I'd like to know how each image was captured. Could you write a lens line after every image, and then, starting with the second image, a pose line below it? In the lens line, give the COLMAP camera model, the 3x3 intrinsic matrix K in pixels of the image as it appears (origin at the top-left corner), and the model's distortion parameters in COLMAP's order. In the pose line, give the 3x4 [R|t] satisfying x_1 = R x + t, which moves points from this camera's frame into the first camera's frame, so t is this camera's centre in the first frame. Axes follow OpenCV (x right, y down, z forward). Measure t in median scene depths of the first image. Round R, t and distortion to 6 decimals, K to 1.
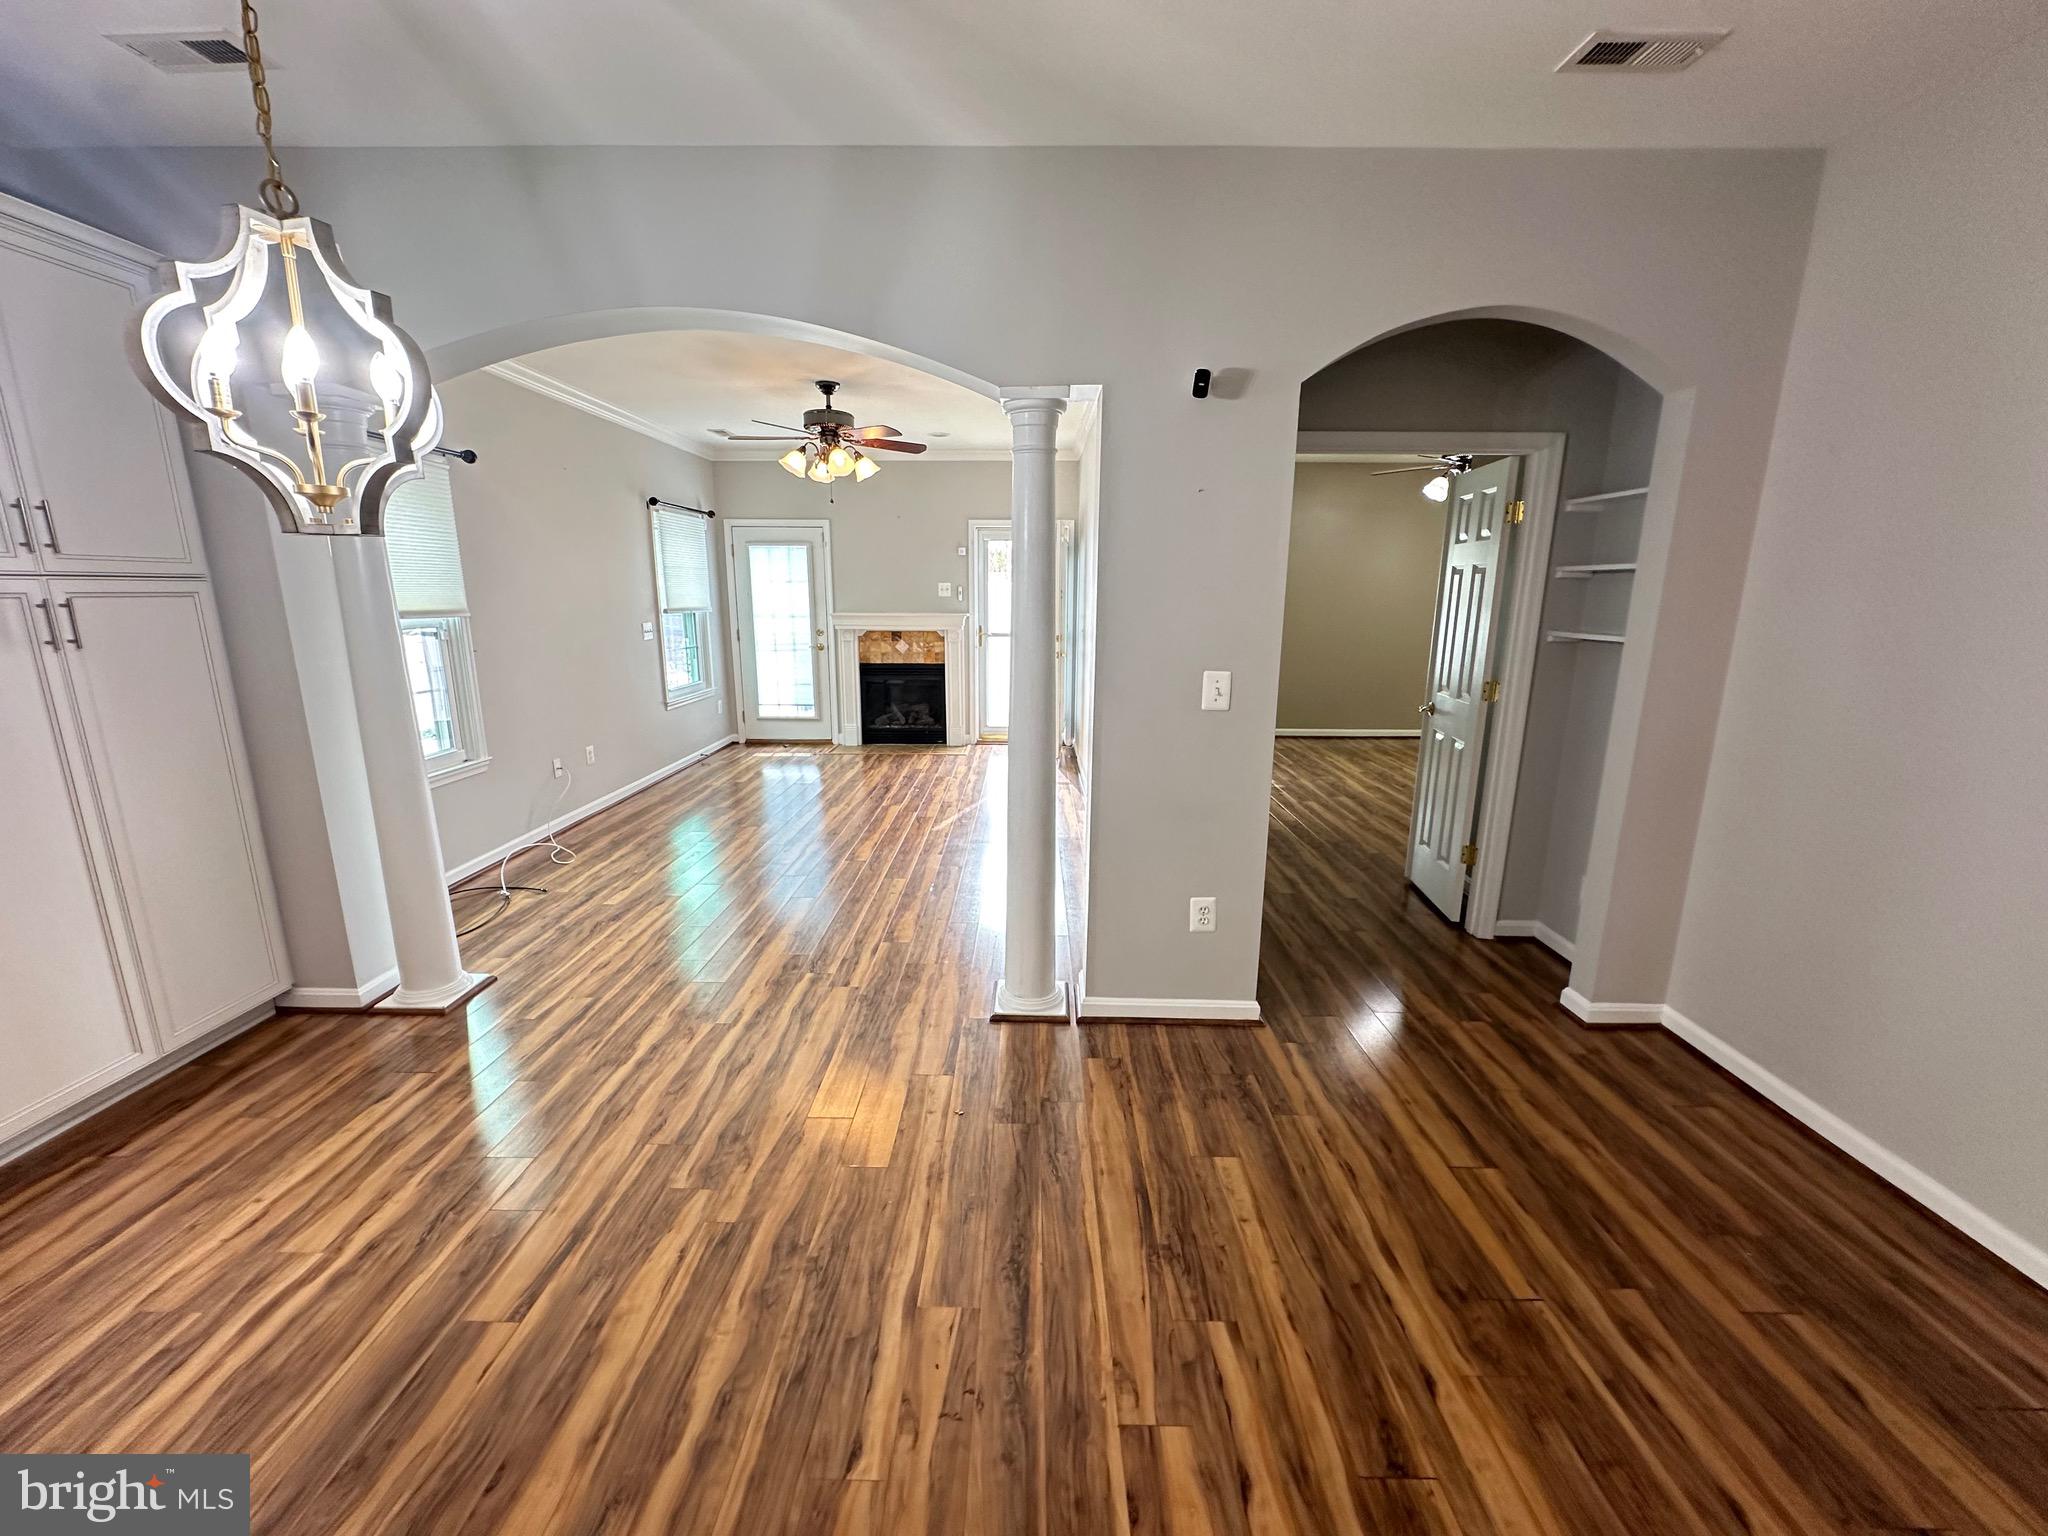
lens RADIAL K [[816.1, 0, 1023.2], [0, 816.1, 771.1], [0, 0, 1]] dist [-0.003807, 0.000600]
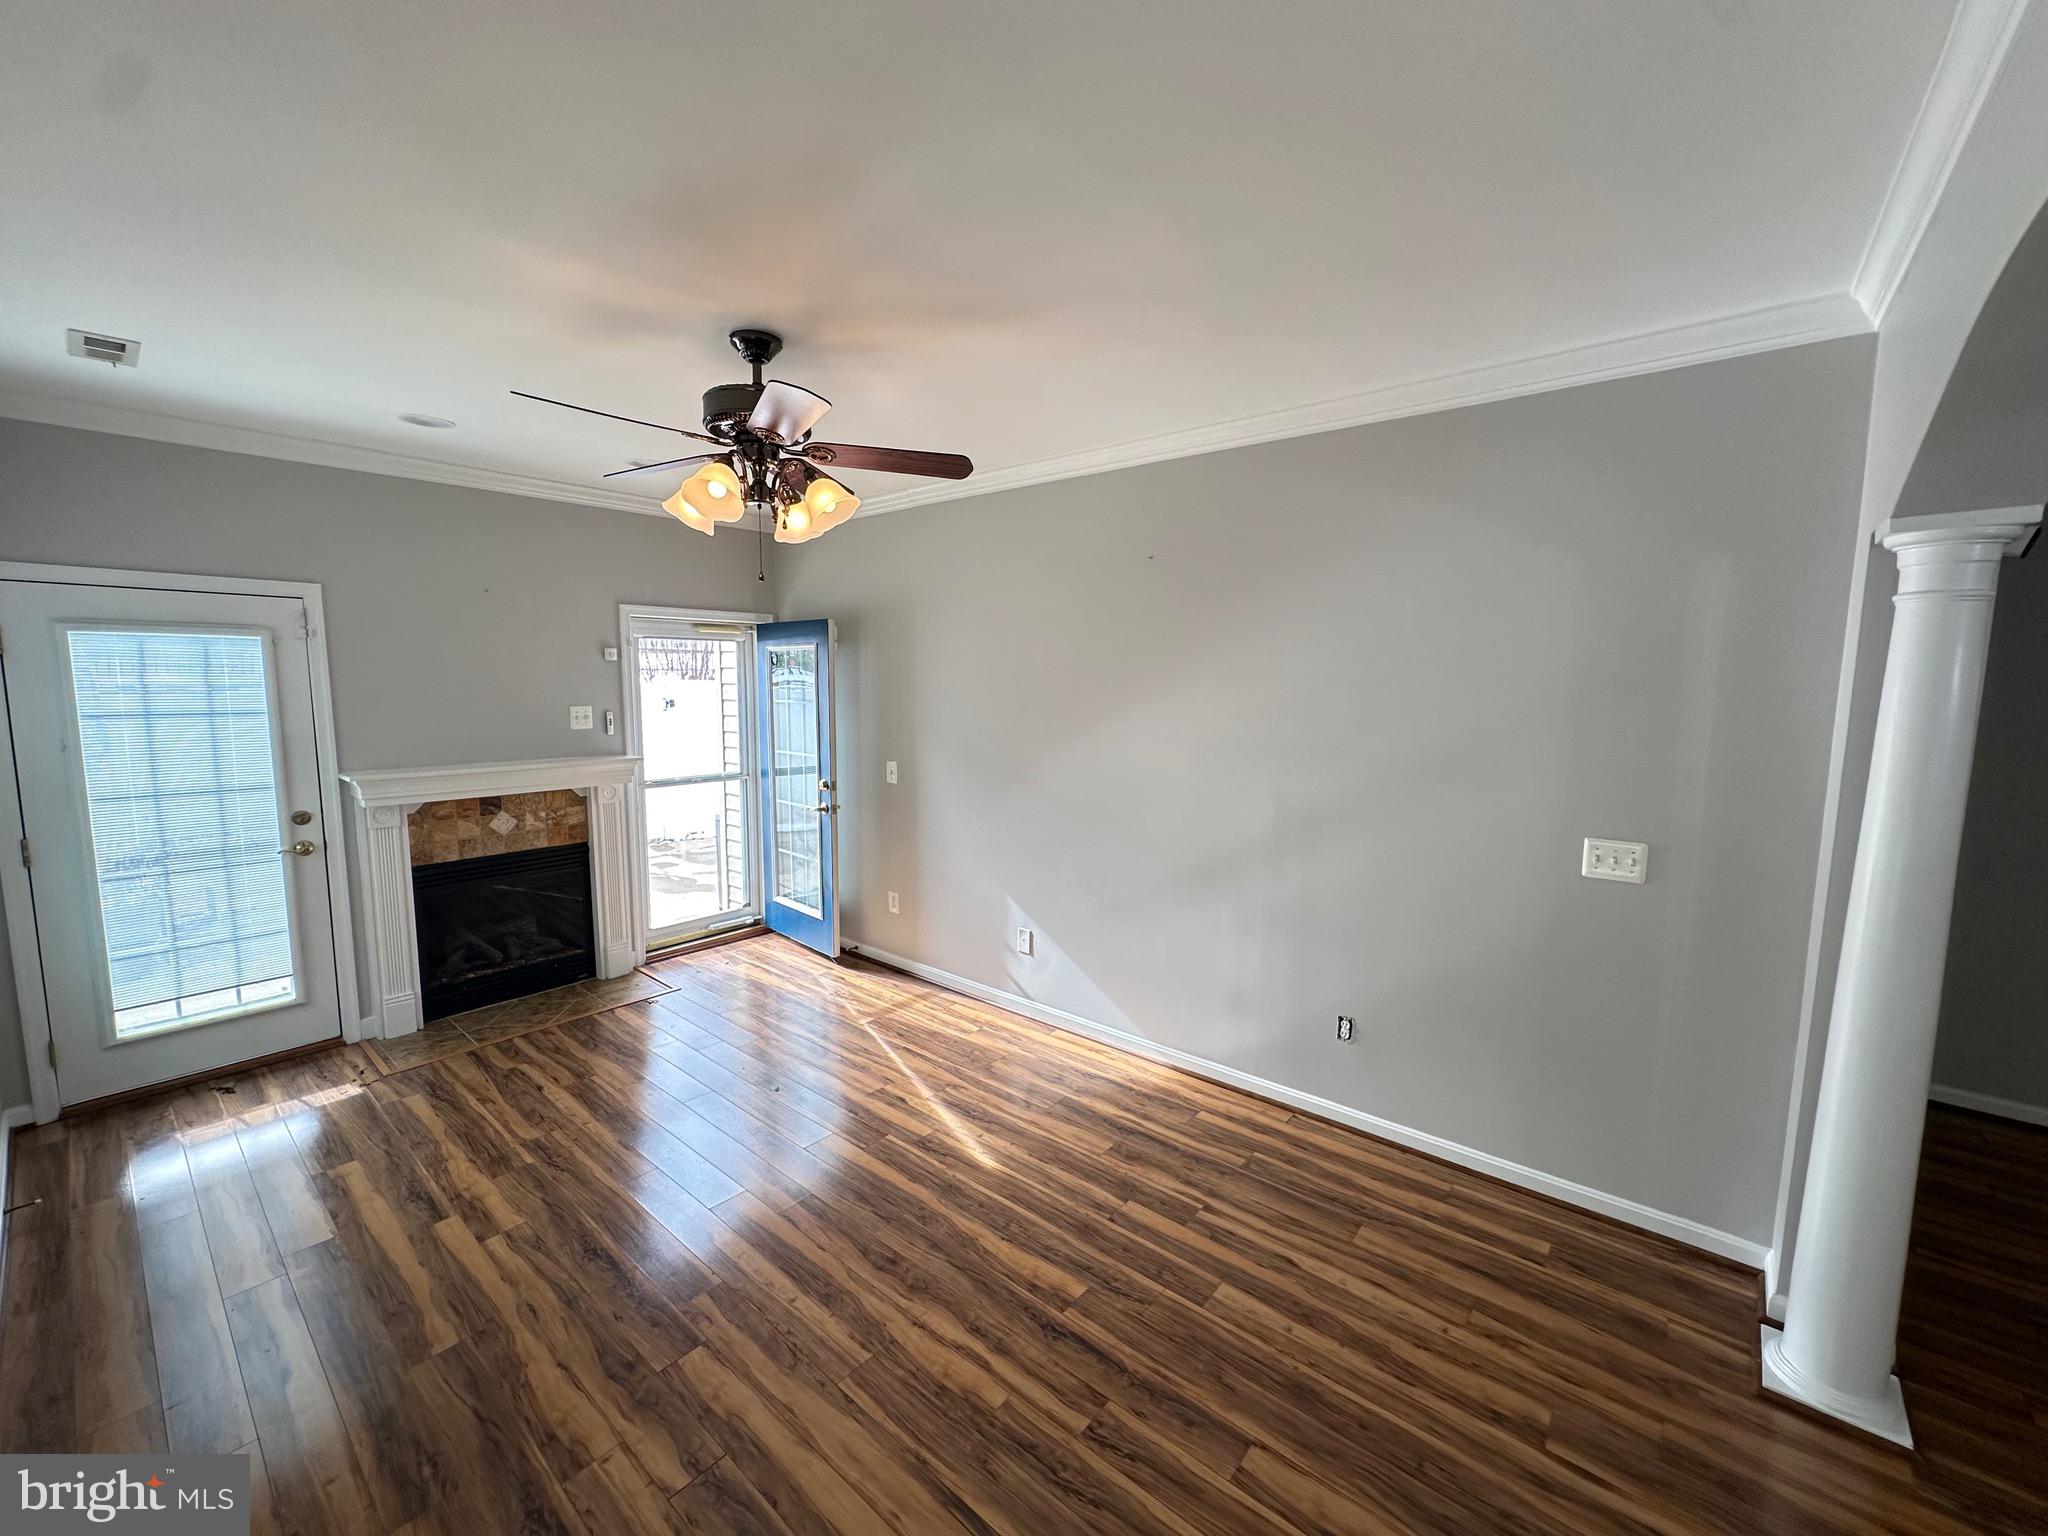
lens RADIAL K [[816.1, 0, 1018.5], [0, 816.1, 763.7], [0, 0, 1]] dist [-0.003807, 0.000600]
pose [[0.642898, -0.082517, 0.761494, -1.090620], [0.166999, 0.985363, -0.034214, -0.375245], [-0.747525, 0.149165, 0.647268, 1.254560]]
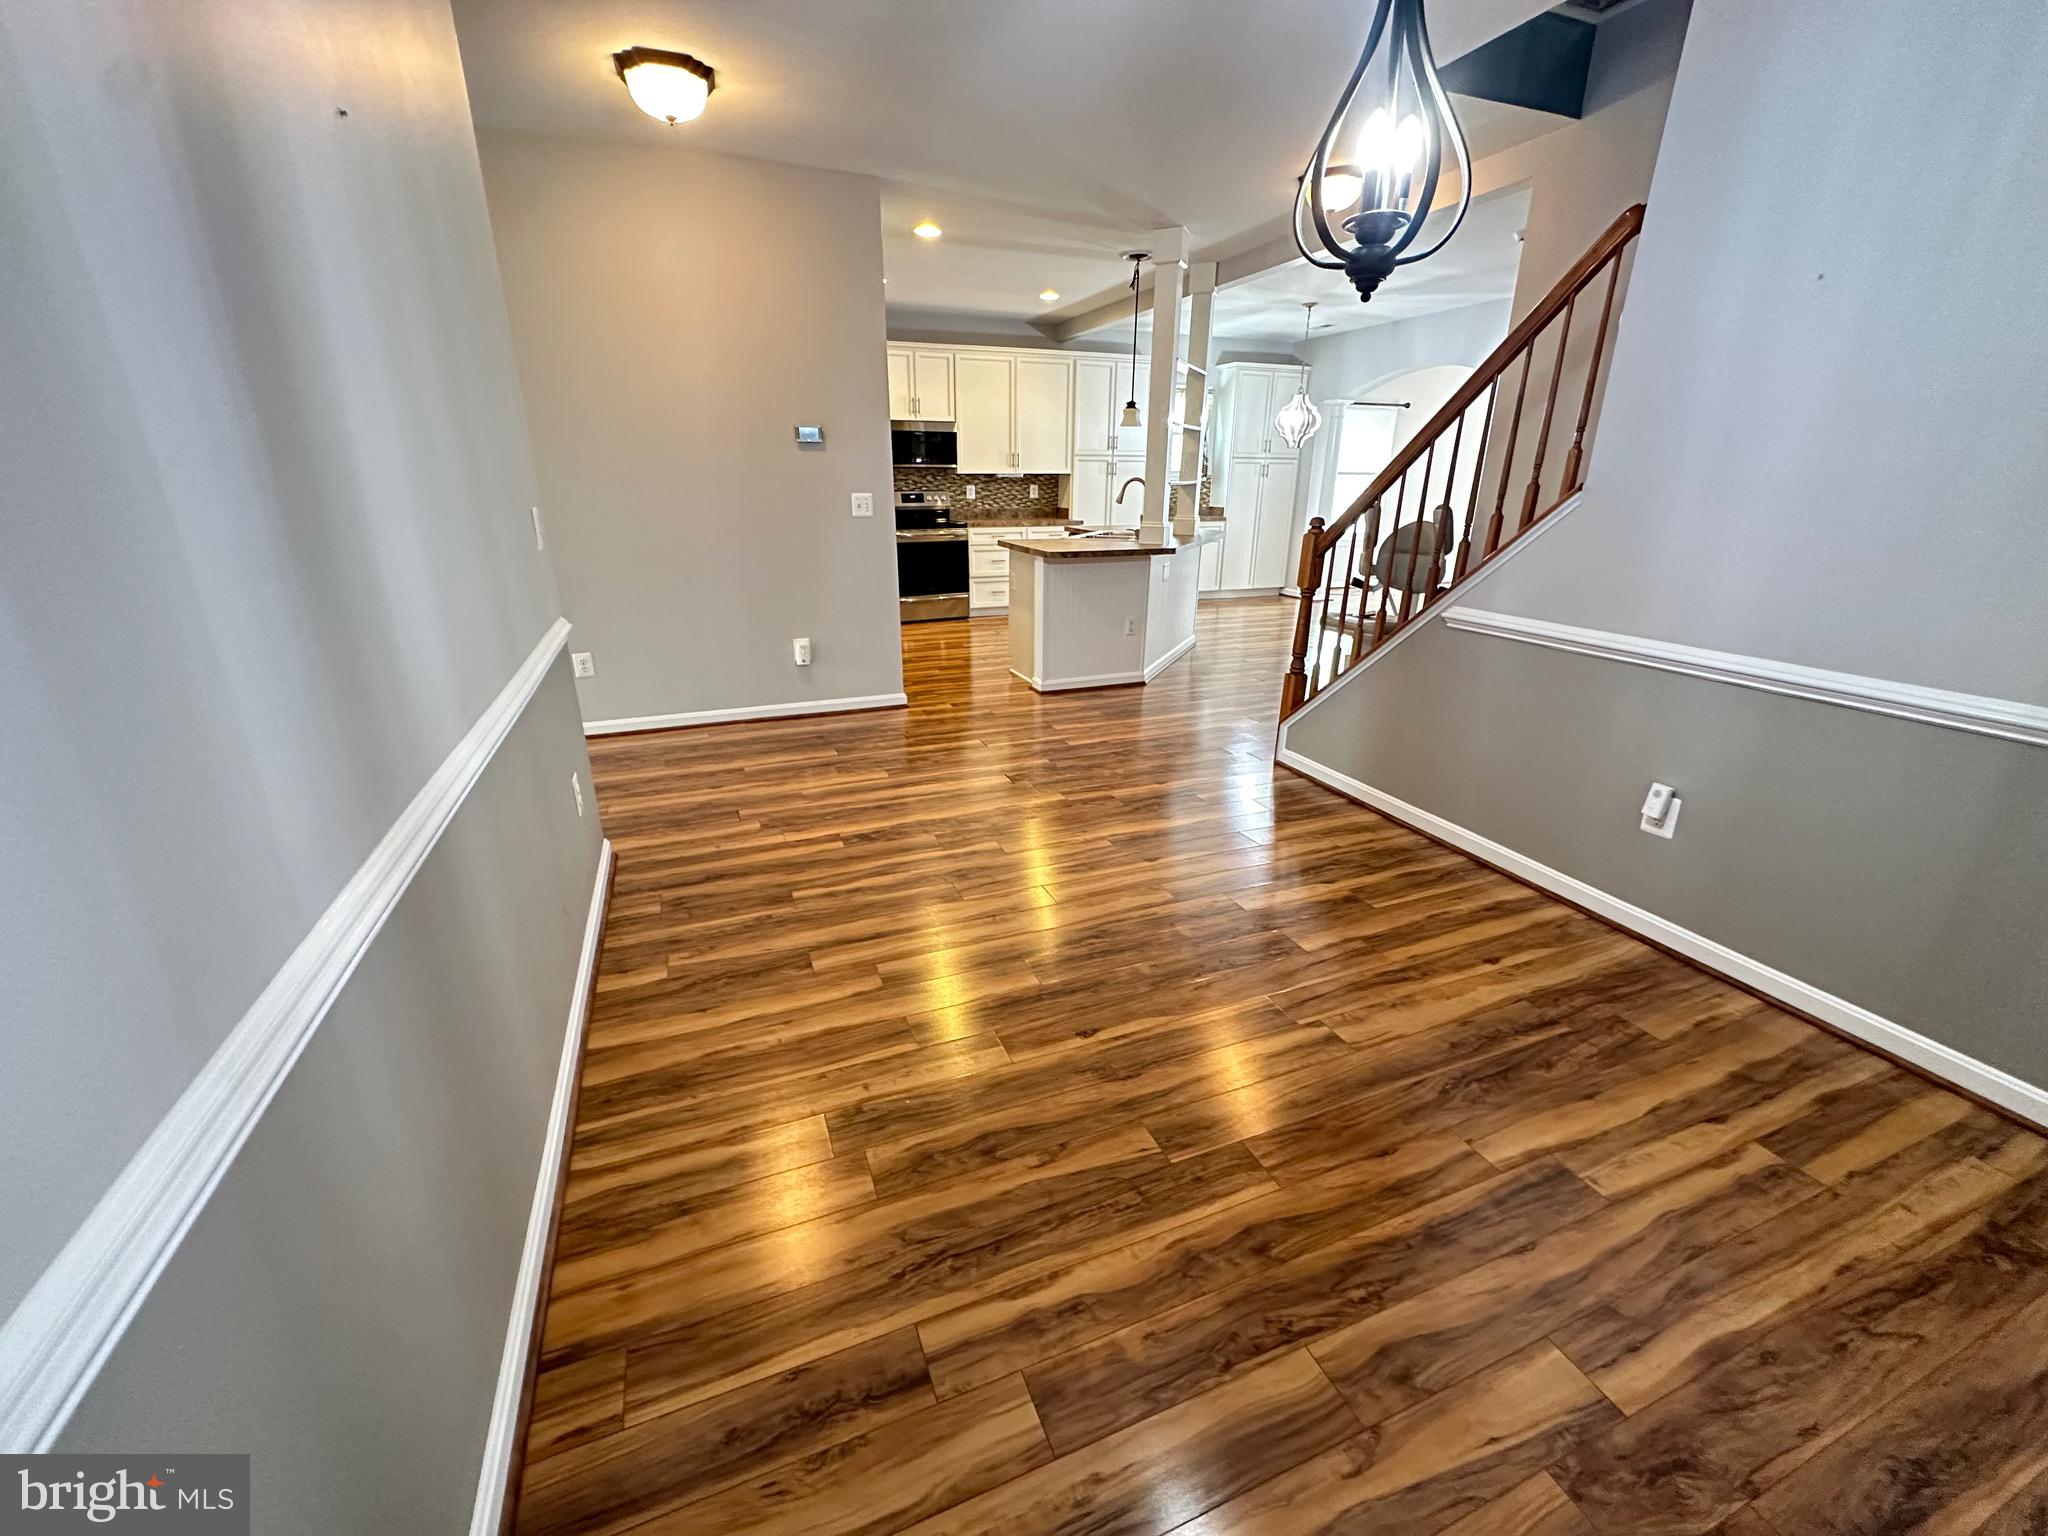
lens RADIAL K [[816.1, 0, 1020.8], [0, 816.1, 776.9], [0, 0, 1]] dist [-0.003807, 0.000600]
pose [[0.378651, 0.323947, -0.866996, 2.182878], [-0.205037, 0.942831, 0.262735, 0.405790], [0.902543, 0.078281, 0.423425, -1.568443]]
